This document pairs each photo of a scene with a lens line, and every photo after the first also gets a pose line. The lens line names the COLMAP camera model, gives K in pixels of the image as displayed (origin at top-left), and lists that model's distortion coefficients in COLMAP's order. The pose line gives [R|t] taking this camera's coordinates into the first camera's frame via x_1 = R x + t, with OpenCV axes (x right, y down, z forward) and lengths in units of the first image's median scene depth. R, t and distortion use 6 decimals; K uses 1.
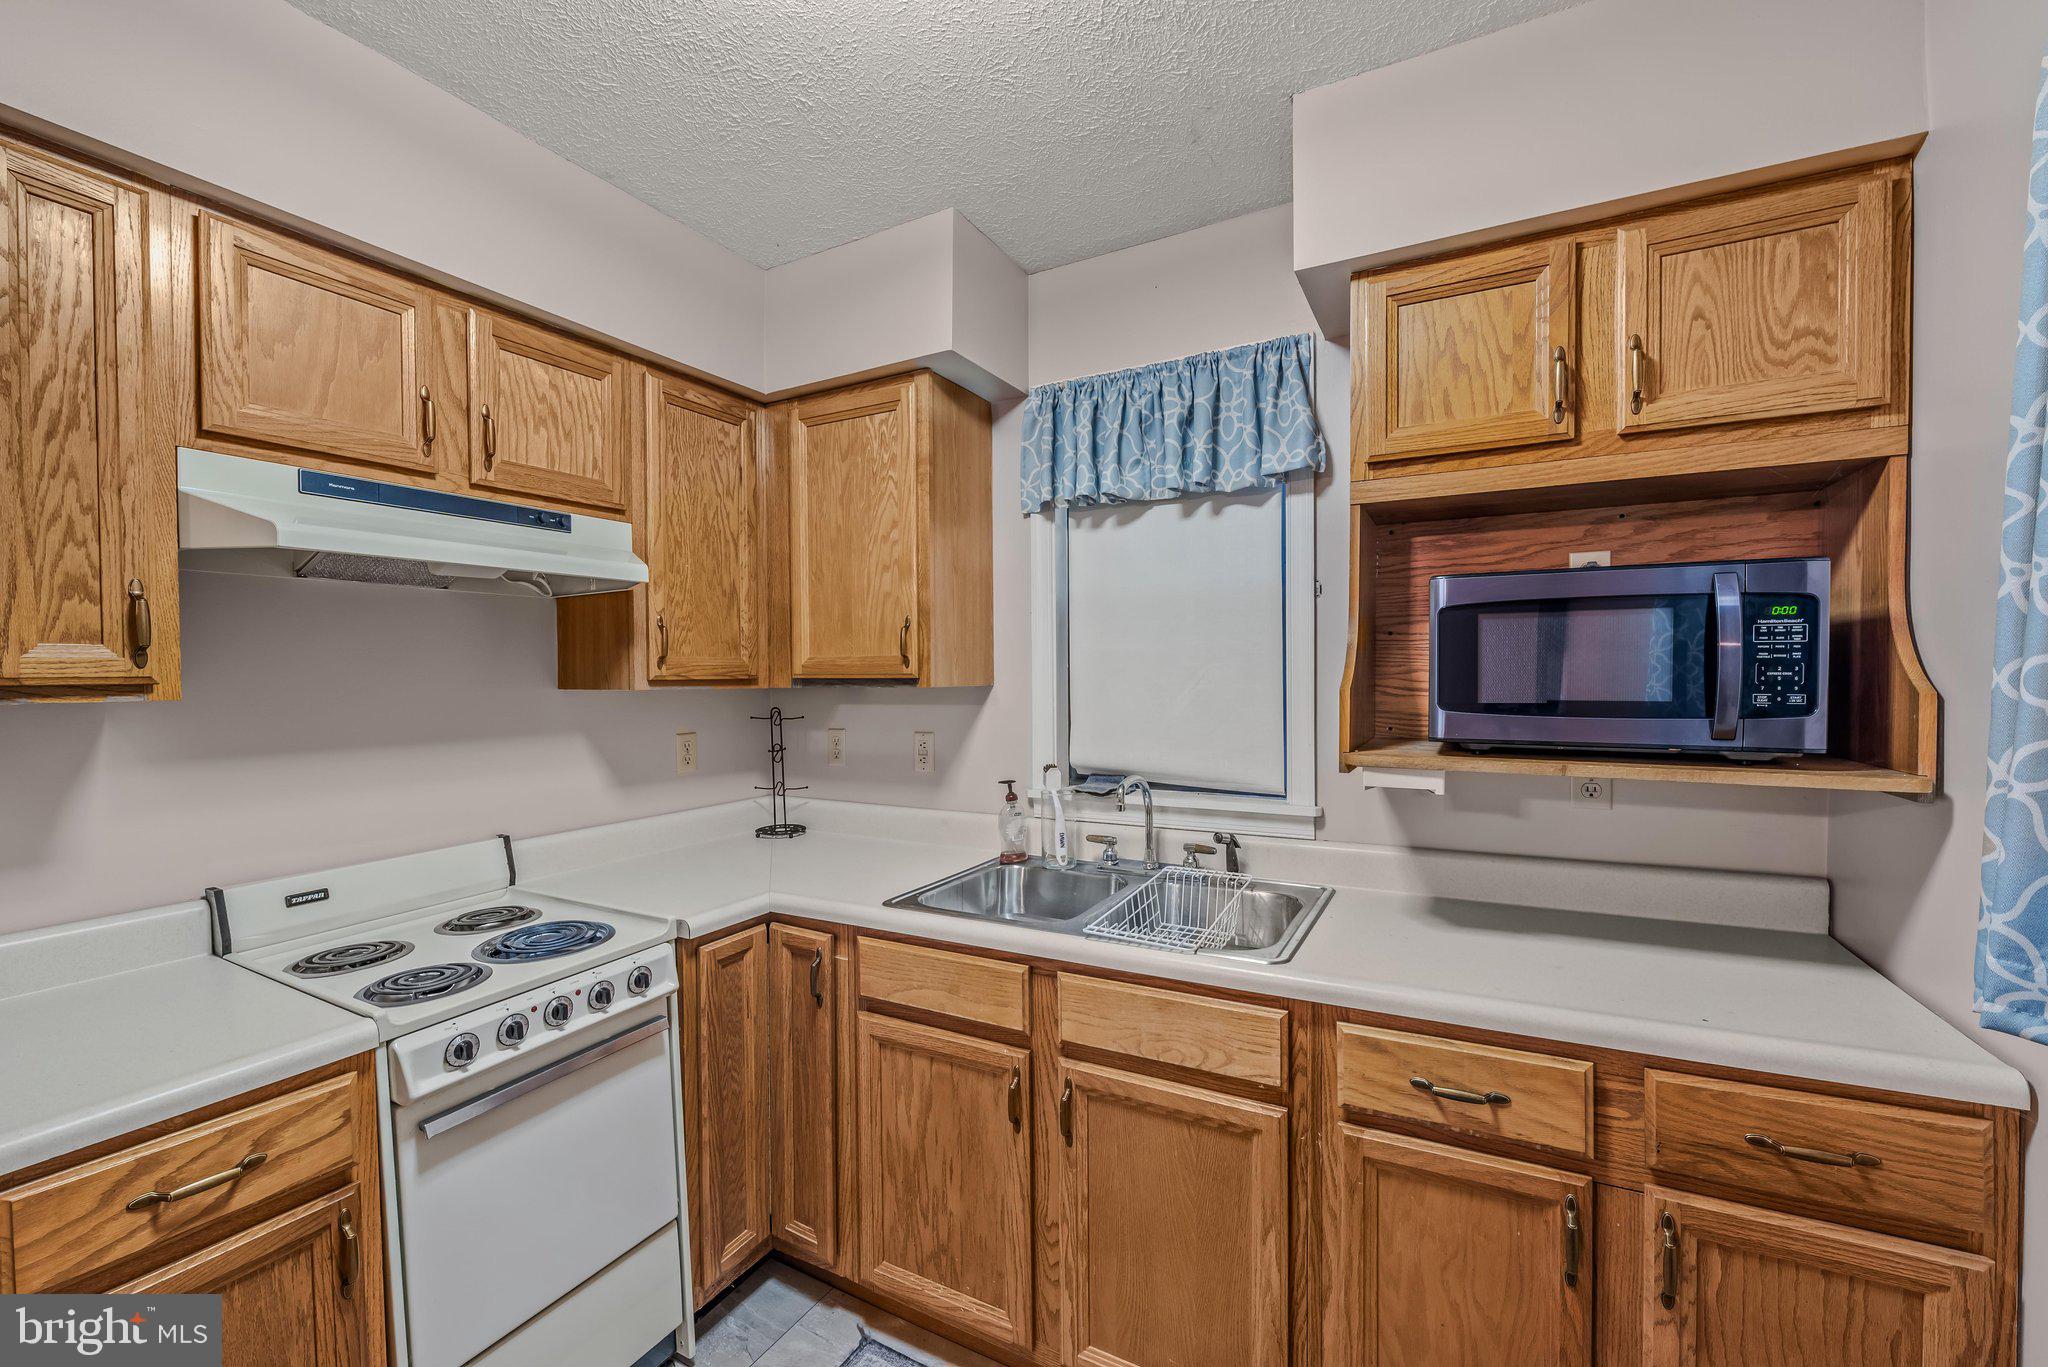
lens RADIAL K [[833.6, 0, 1023.2], [0, 833.6, 680.9], [0, 0, 1]] dist [-0.014015, -0.000470]
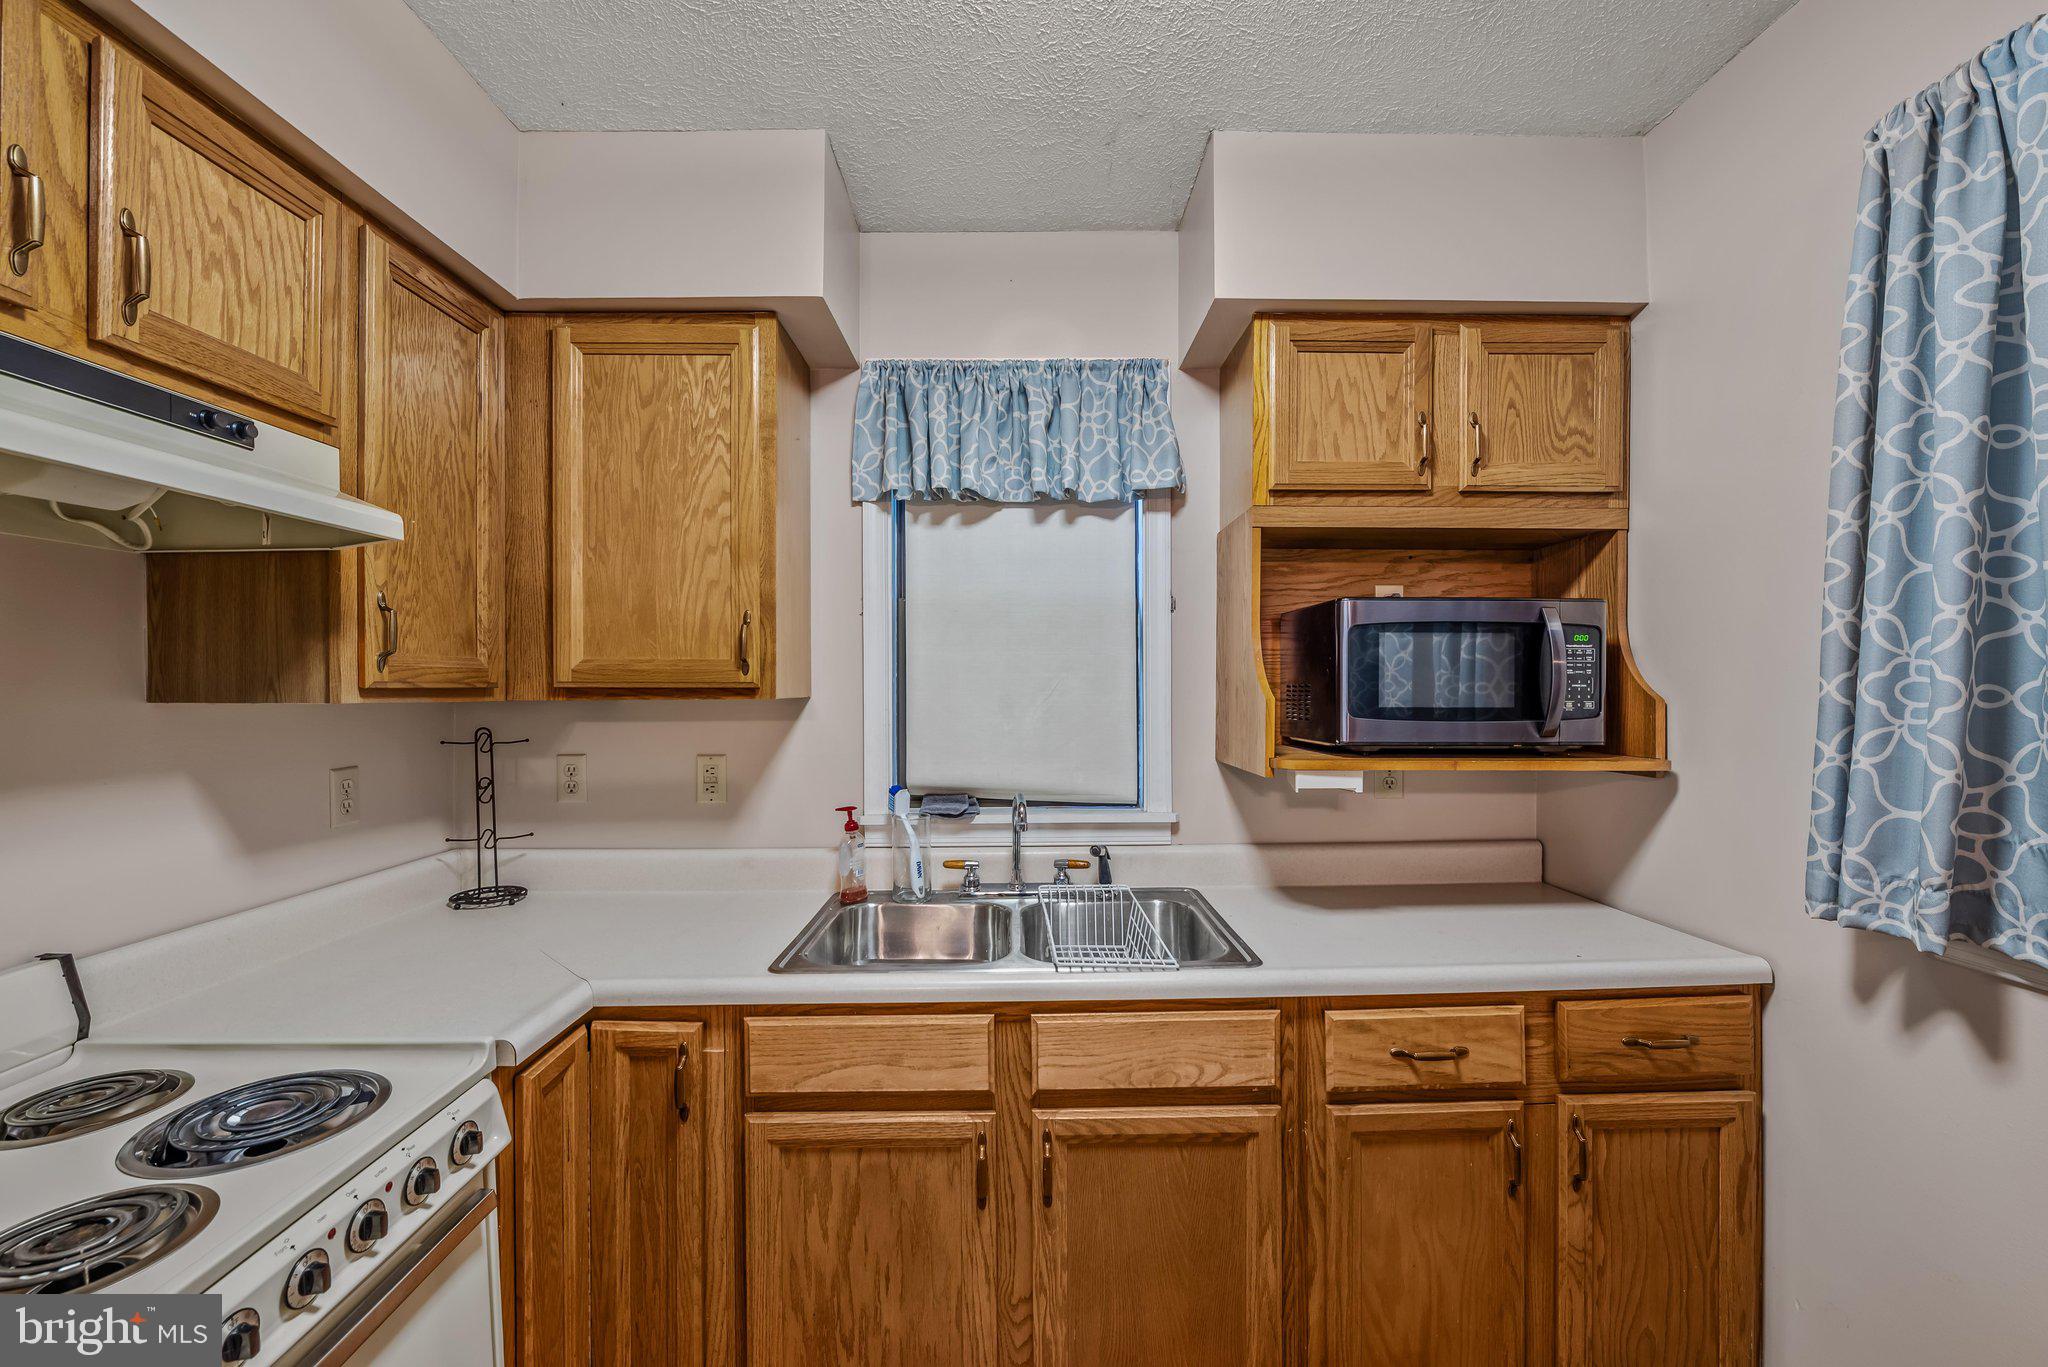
lens RADIAL K [[850.2, 0, 1024.0], [0, 850.2, 683.5], [0, 0, 1]] dist [-0.014198, -0.000196]
pose [[0.871248, 0.007578, 0.490784, -0.366295], [-0.000504, 0.999894, -0.014544, 0.005444], [-0.490842, 0.012424, 0.871160, 0.178569]]
